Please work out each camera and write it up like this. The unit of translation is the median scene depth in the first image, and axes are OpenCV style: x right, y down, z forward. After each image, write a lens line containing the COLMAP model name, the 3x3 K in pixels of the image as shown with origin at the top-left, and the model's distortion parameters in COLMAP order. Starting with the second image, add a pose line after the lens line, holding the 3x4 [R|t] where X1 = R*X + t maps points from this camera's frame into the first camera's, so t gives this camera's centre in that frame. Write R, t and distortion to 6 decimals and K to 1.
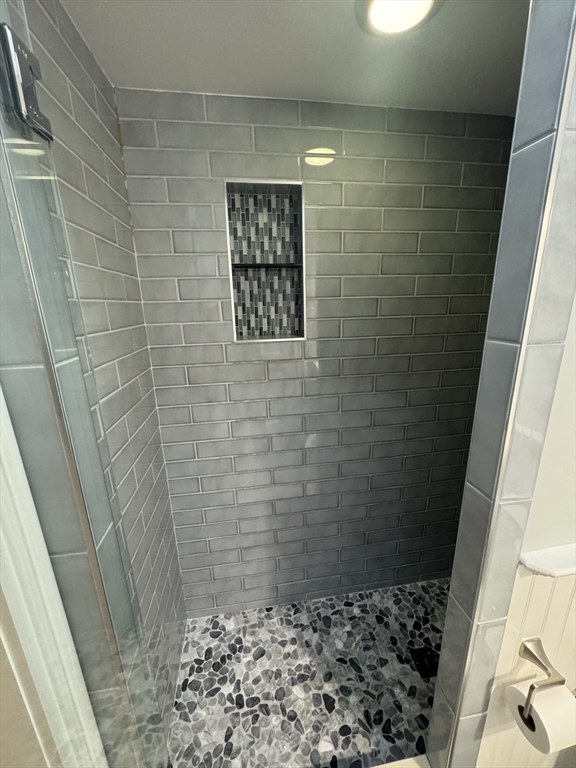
lens RADIAL K [[304.8, 0, 286.6], [0, 304.8, 384.3], [0, 0, 1]] dist [-0.003800, 0.000170]
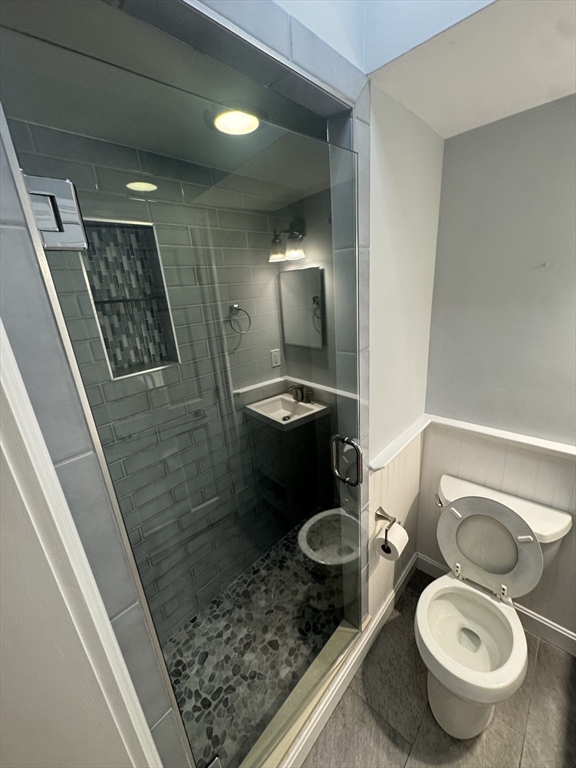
lens RADIAL K [[304.8, 0, 286.9], [0, 304.8, 385.8], [0, 0, 1]] dist [-0.003800, 0.000170]
pose [[0.785568, -0.228449, 0.575060, -0.283834], [0.219604, 0.971786, 0.086061, -0.079140], [-0.578495, 0.058679, 0.813572, -0.107092]]
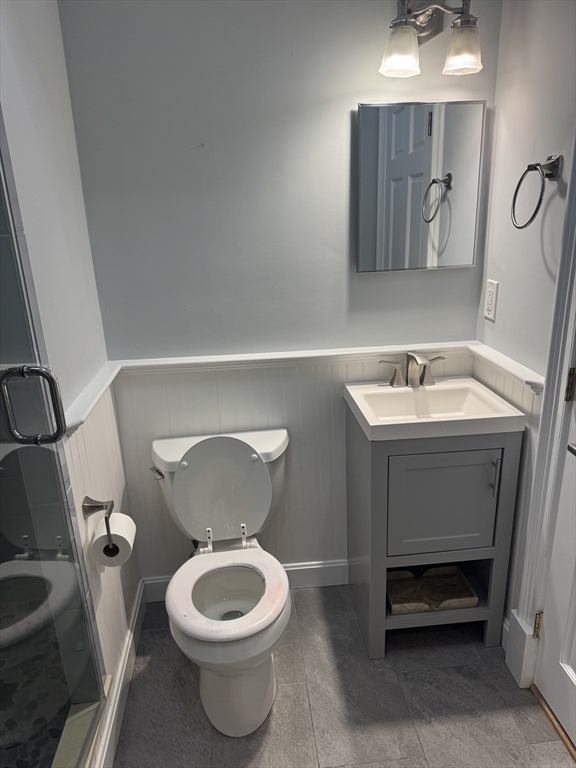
lens RADIAL K [[540.1, 0, 285.2], [0, 540.1, 387.9], [0, 0, 1]] dist [0.026357, -0.030470]
pose [[0.058571, -0.302126, 0.951467, -0.581041], [0.293330, 0.916238, 0.272883, 0.070693], [-0.954215, 0.263111, 0.142287, -0.071462]]
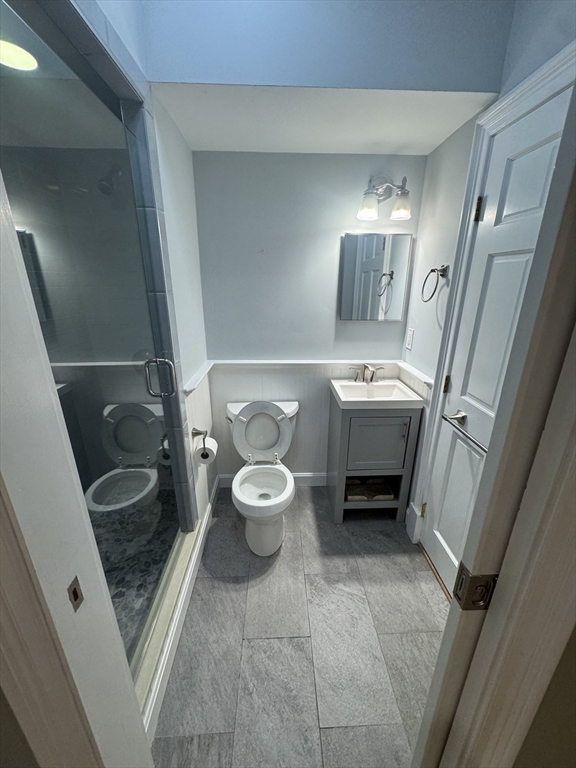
lens RADIAL K [[304.8, 0, 287.6], [0, 304.8, 384.4], [0, 0, 1]] dist [-0.003800, 0.000170]
pose [[0.113836, -0.300029, 0.947113, -0.693559], [0.250190, 0.931245, 0.264931, 0.065544], [-0.961481, 0.206799, 0.181074, -0.088711]]
